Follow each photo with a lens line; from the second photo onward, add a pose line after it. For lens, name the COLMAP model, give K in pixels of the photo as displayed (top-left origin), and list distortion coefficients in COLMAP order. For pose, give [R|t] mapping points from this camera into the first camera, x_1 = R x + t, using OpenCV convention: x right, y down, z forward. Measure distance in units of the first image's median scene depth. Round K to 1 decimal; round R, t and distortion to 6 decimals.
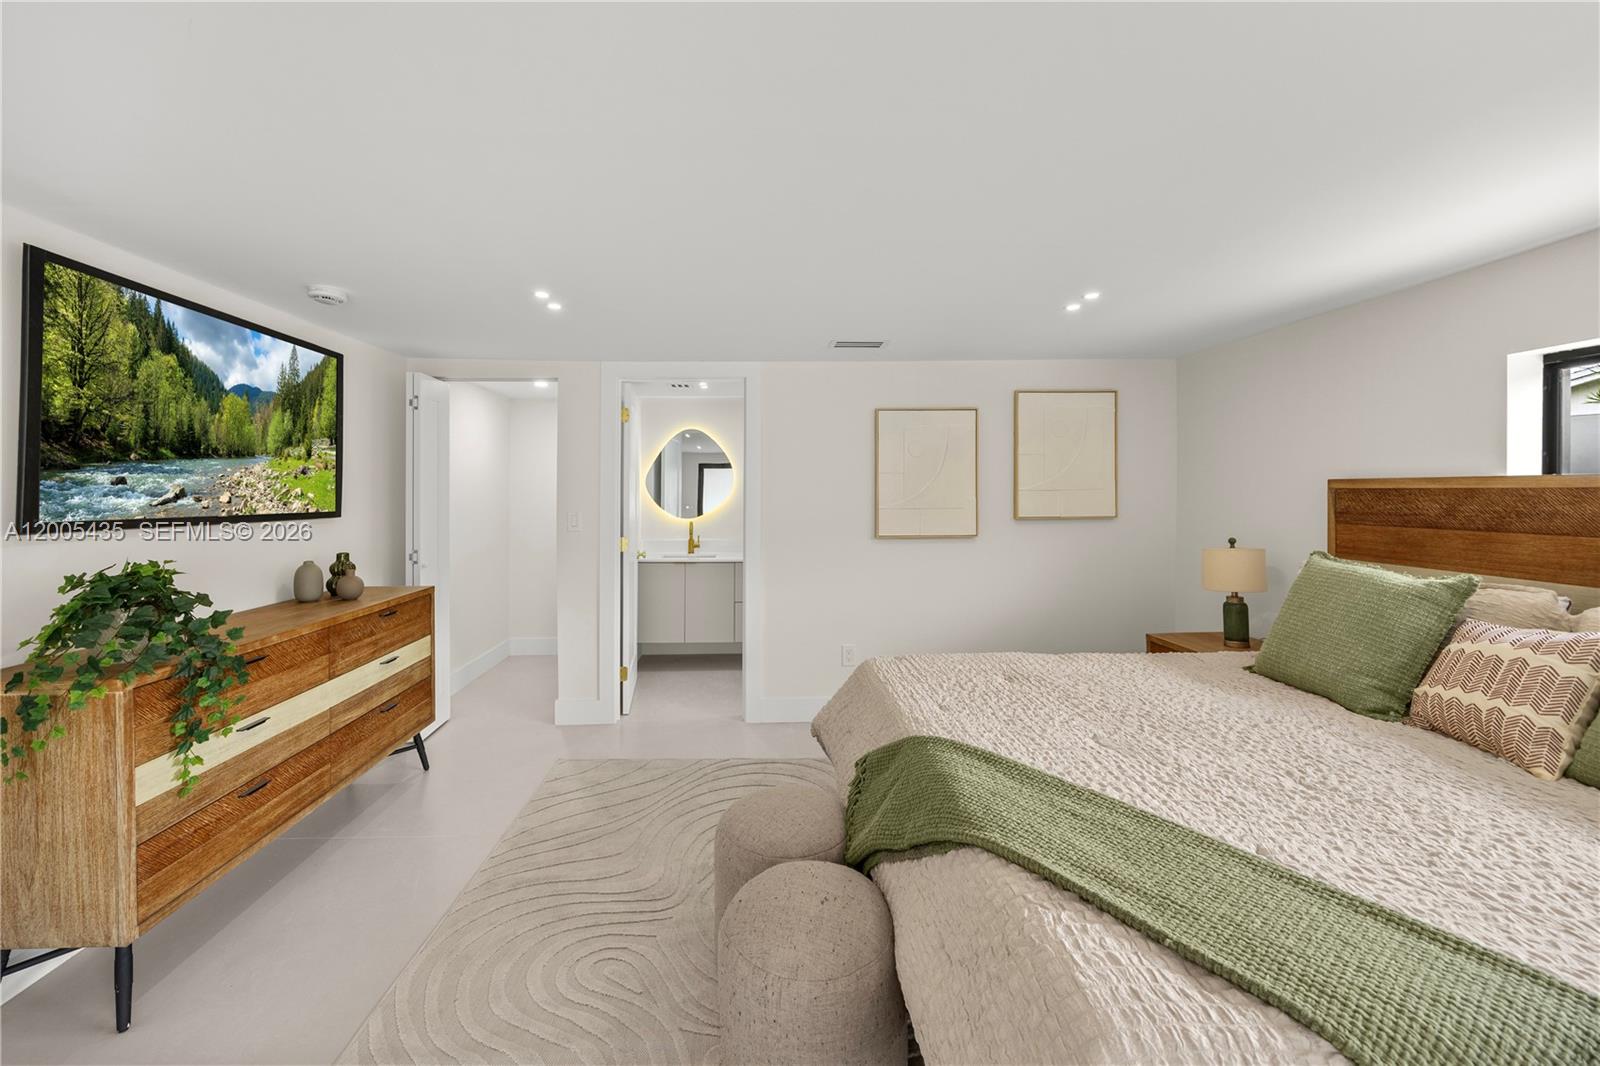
lens RADIAL K [[656.1, 0, 819.4], [0, 656.1, 493.2], [0, 0, 1]] dist [-0.000645, -0.001282]
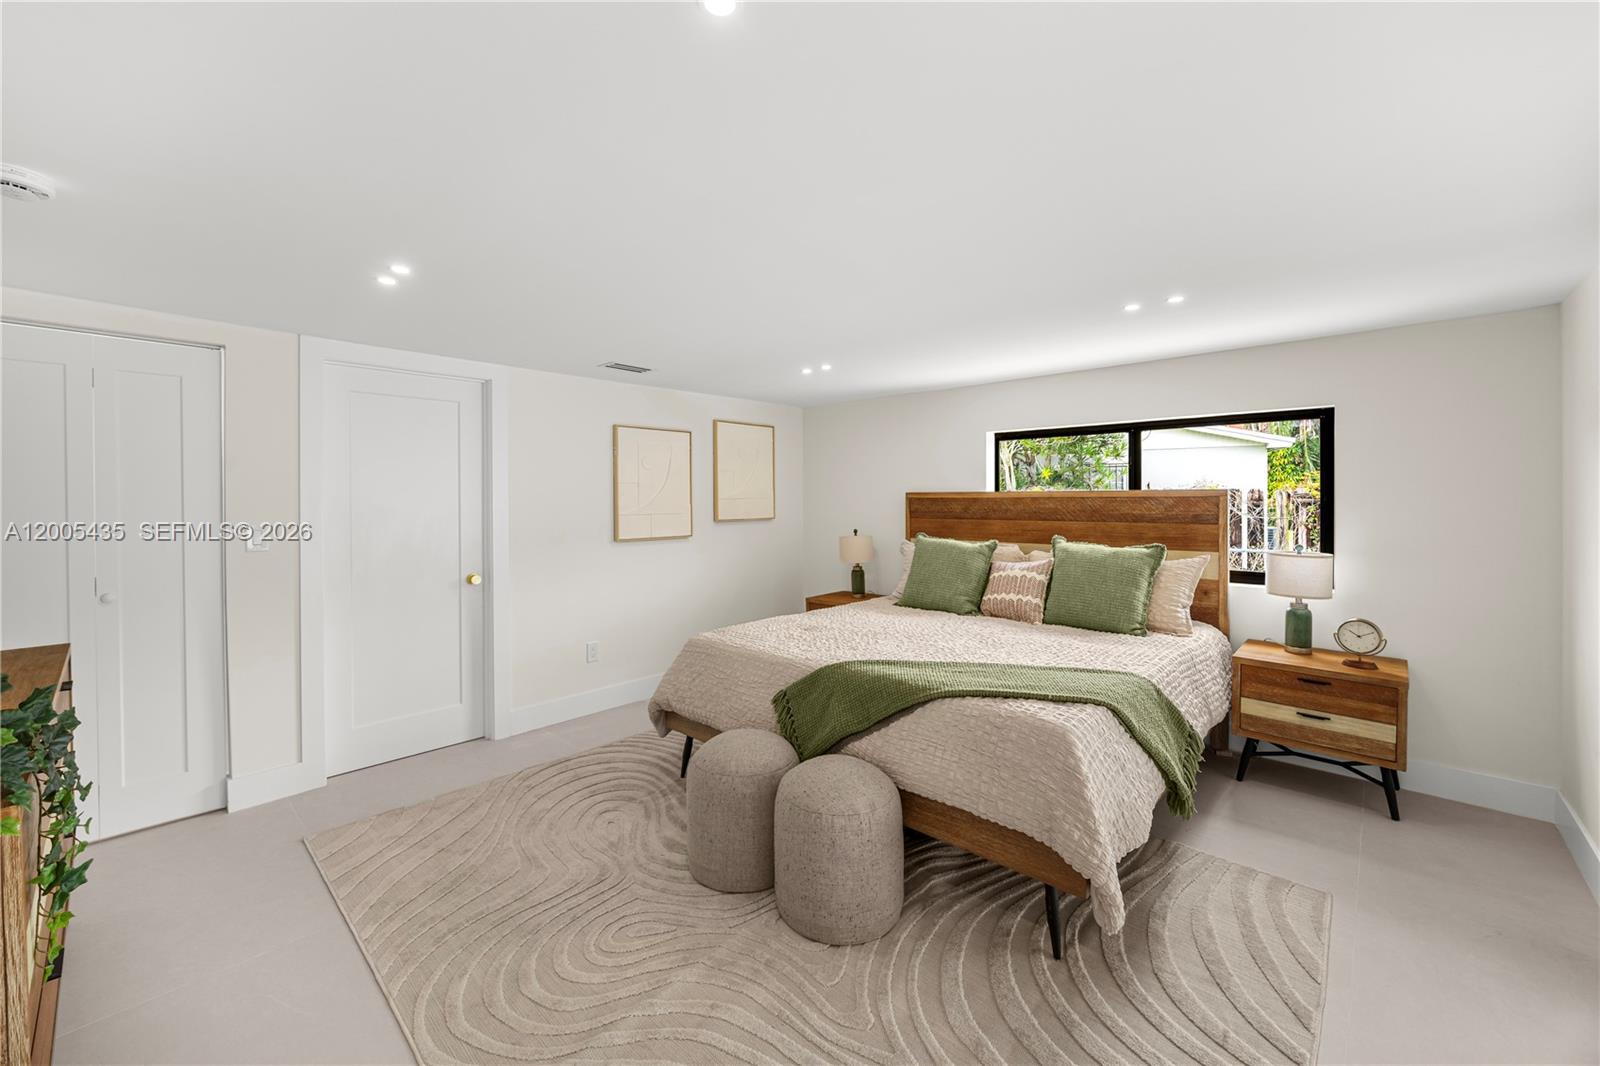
lens RADIAL K [[645.4, 0, 804.2], [0, 645.4, 501.1], [0, 0, 1]] dist [-0.005774, -0.000150]
pose [[0.683869, -0.000270, 0.729605, -0.837566], [0.001775, 0.999998, -0.001294, 0.003897], [-0.729603, 0.002179, 0.683868, 0.044983]]
